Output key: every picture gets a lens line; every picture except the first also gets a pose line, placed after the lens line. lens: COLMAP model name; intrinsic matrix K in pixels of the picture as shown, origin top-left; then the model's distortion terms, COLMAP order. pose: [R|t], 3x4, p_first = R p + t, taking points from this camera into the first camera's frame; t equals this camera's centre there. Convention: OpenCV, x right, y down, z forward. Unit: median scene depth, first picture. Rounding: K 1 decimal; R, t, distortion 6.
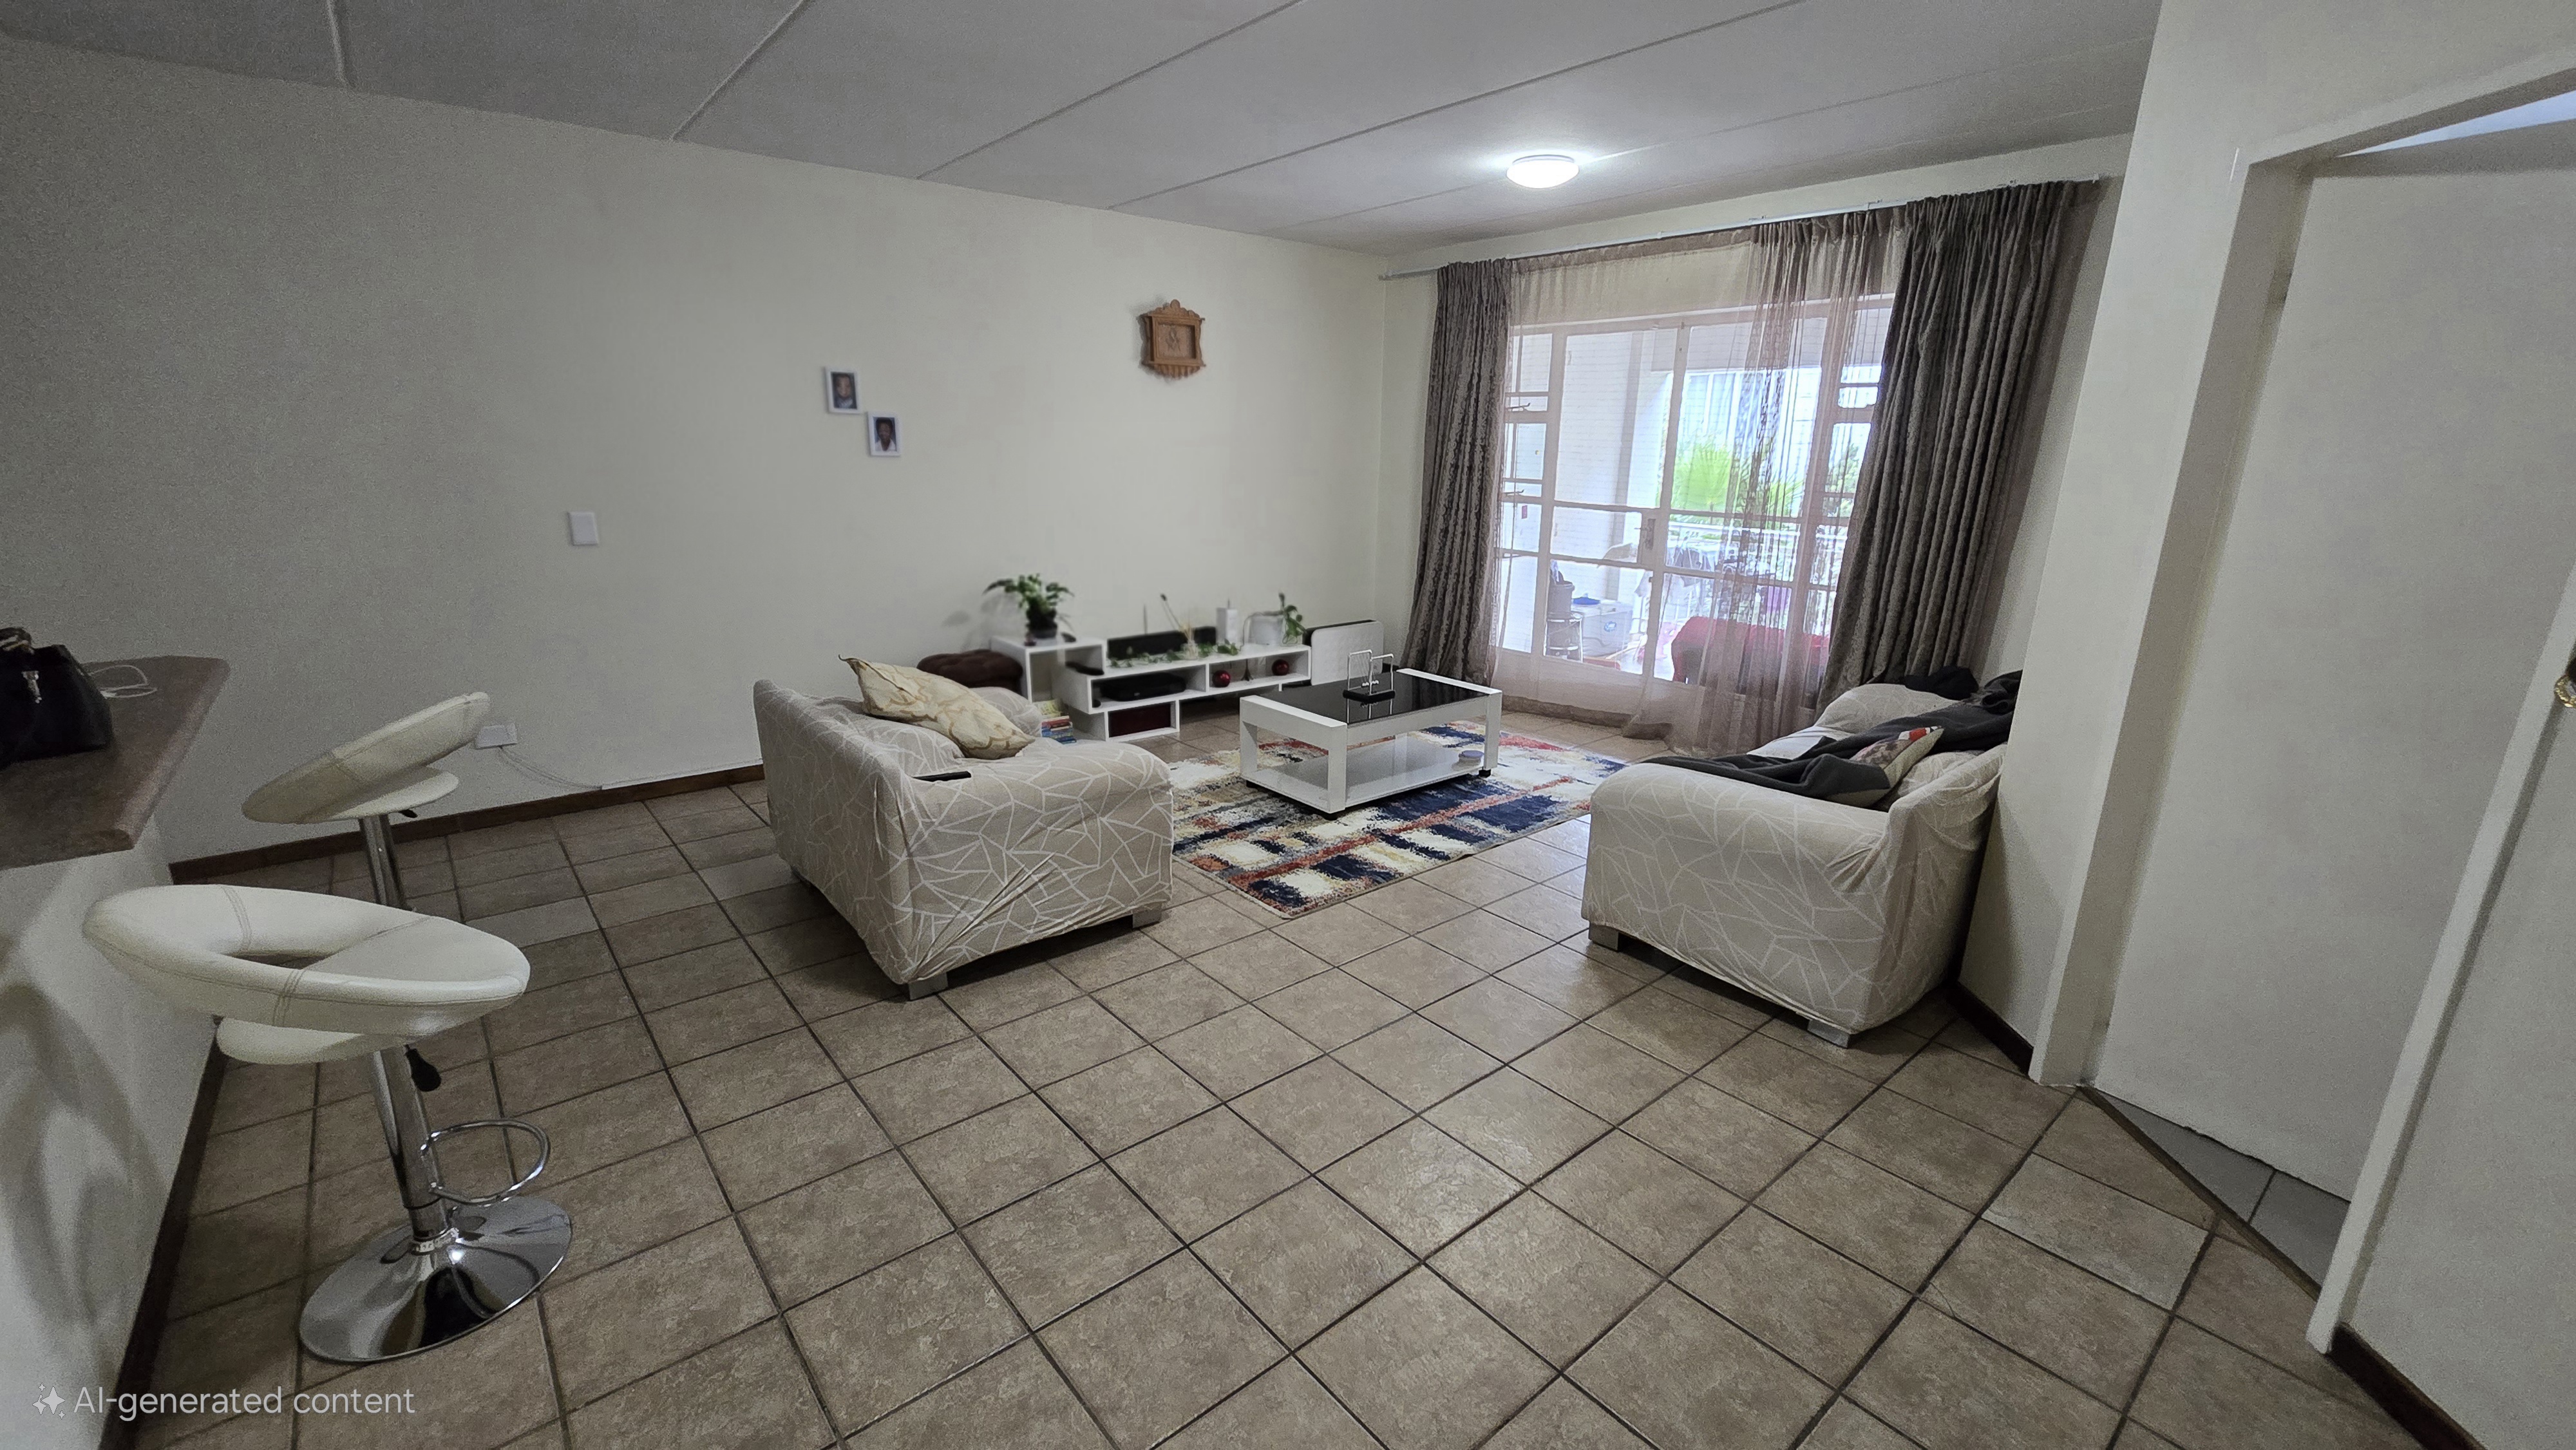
lens RADIAL K [[1043.8, 0, 1287.1], [0, 1043.8, 715.6], [0, 0, 1]] dist [0.000036, 0.001197]
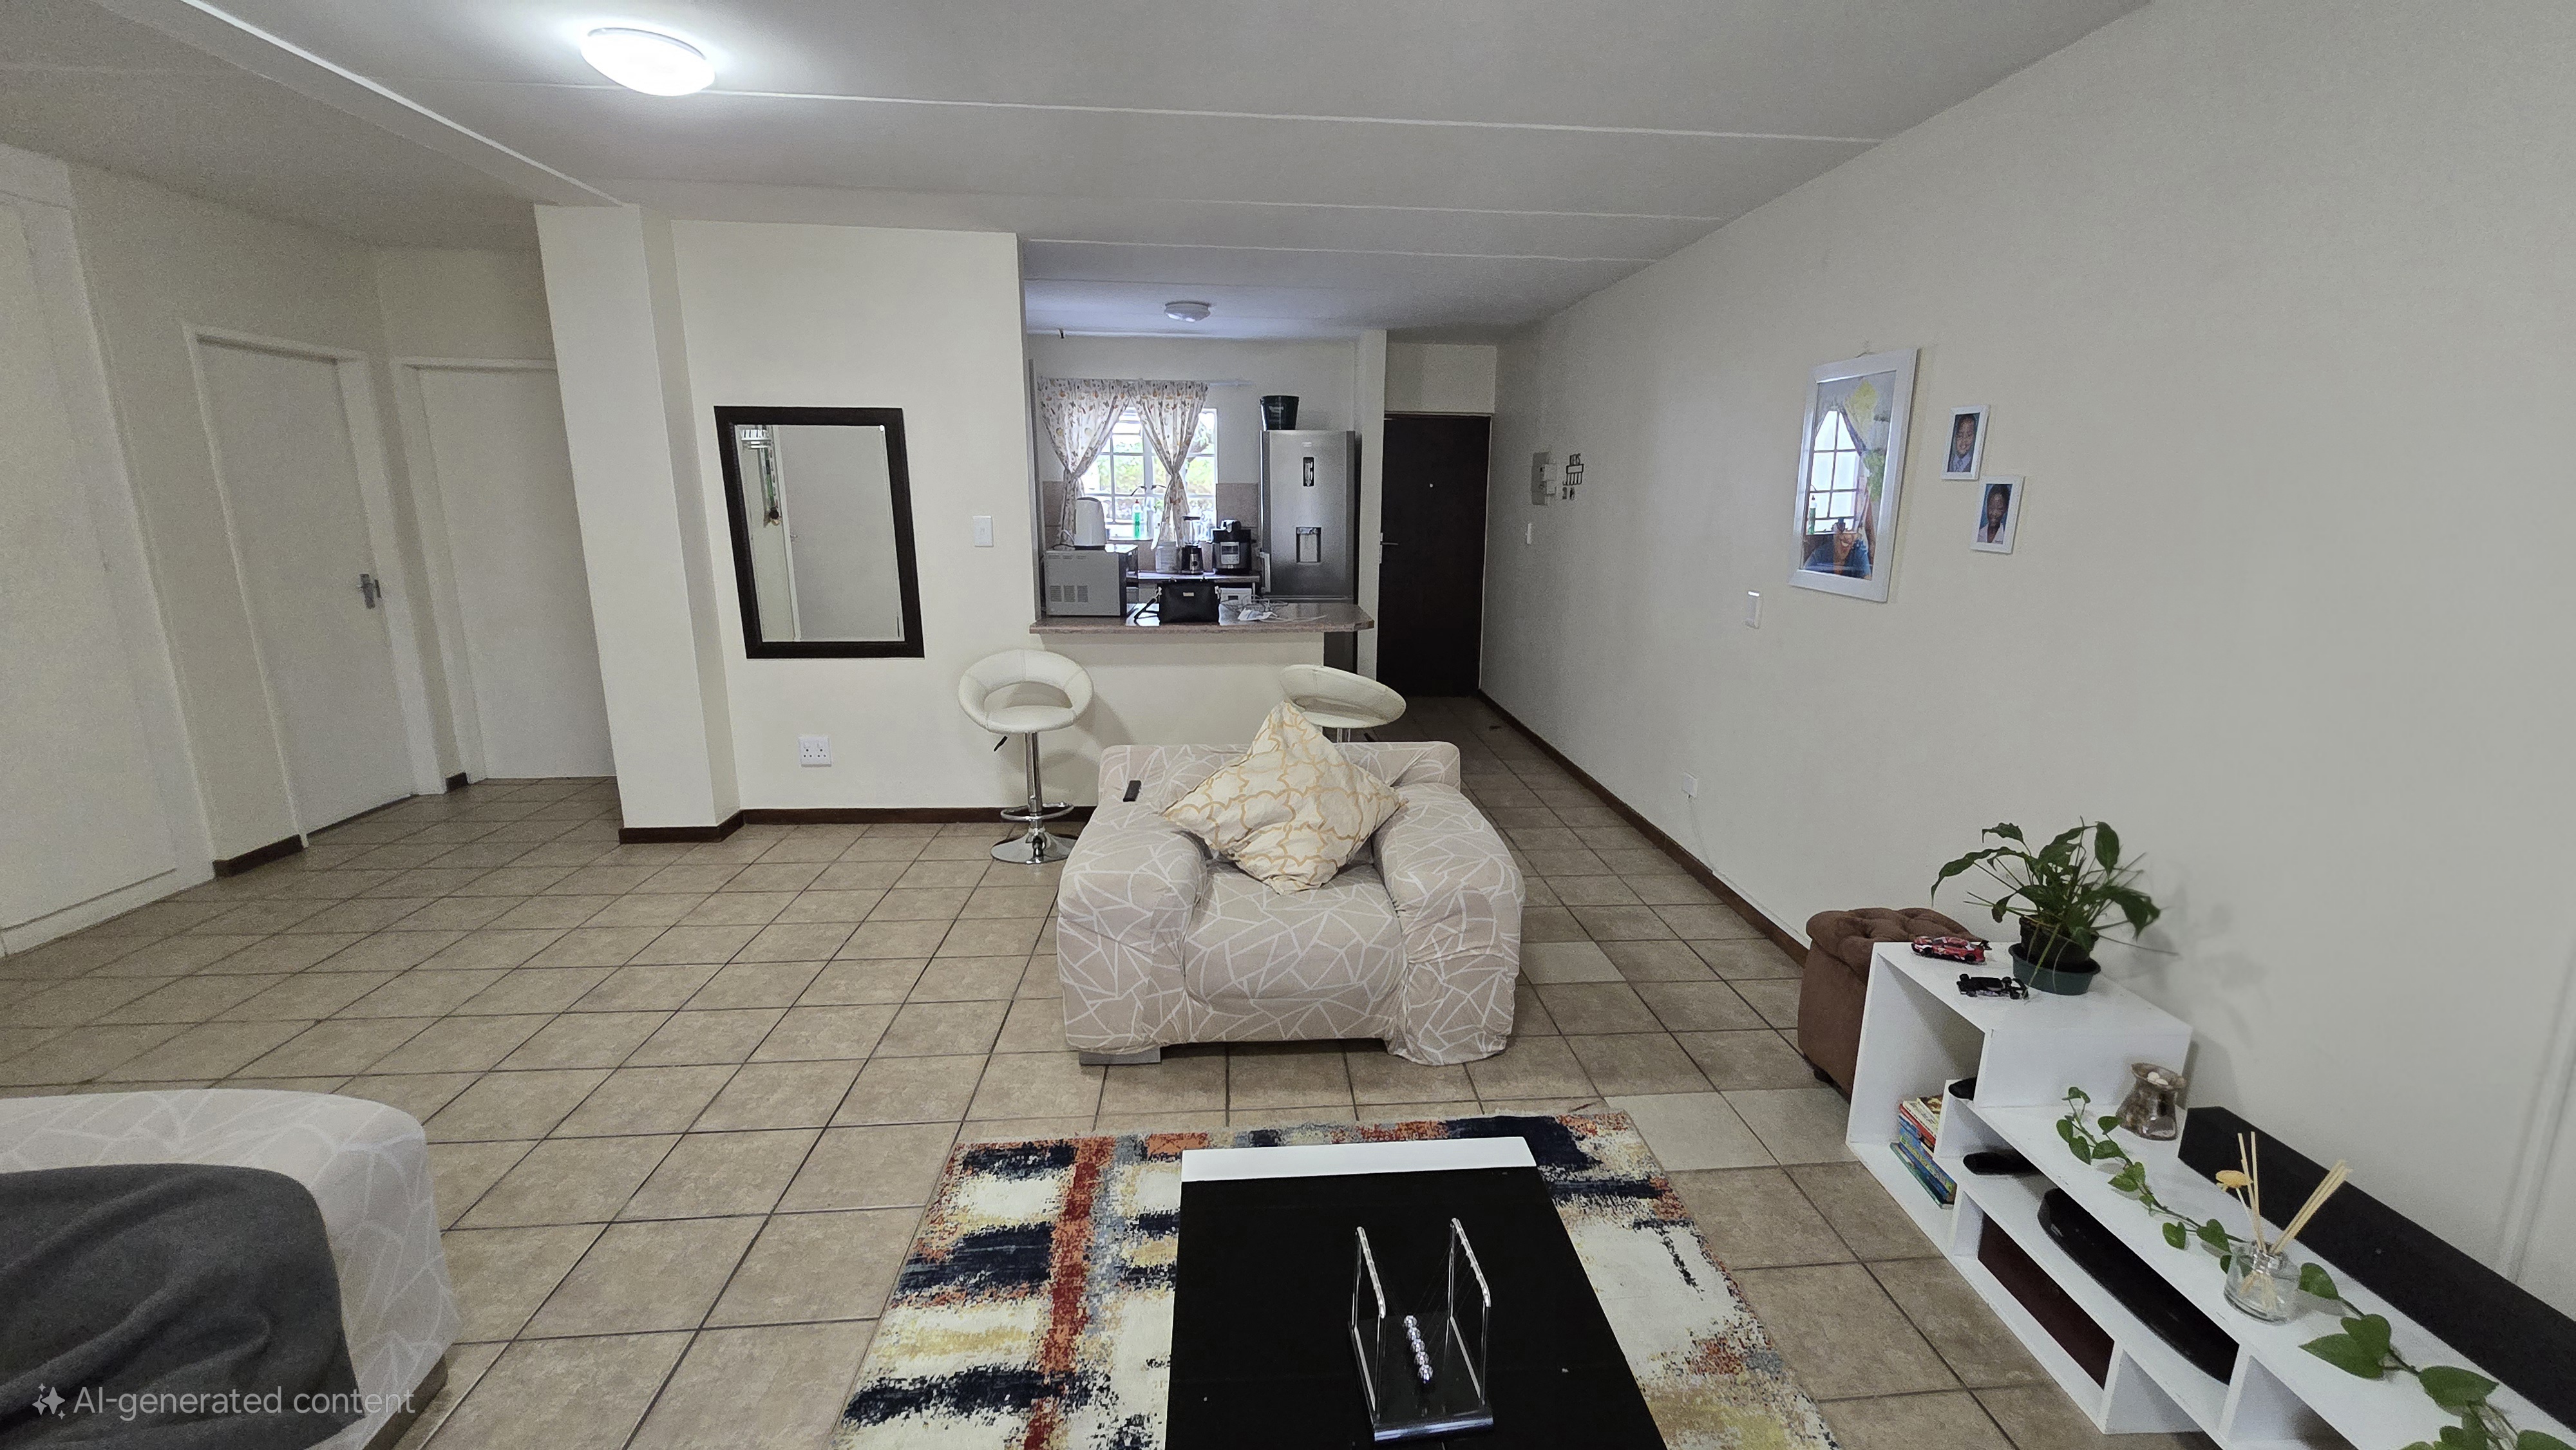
lens RADIAL K [[1043.8, 0, 1288.7], [0, 1043.8, 731.0], [0, 0, 1]] dist [0.000036, 0.001197]
pose [[-0.556168, 0.163673, -0.814793, 0.373305], [-0.253574, 0.900243, 0.353924, -0.335569], [0.791440, 0.403452, -0.459184, 1.259084]]
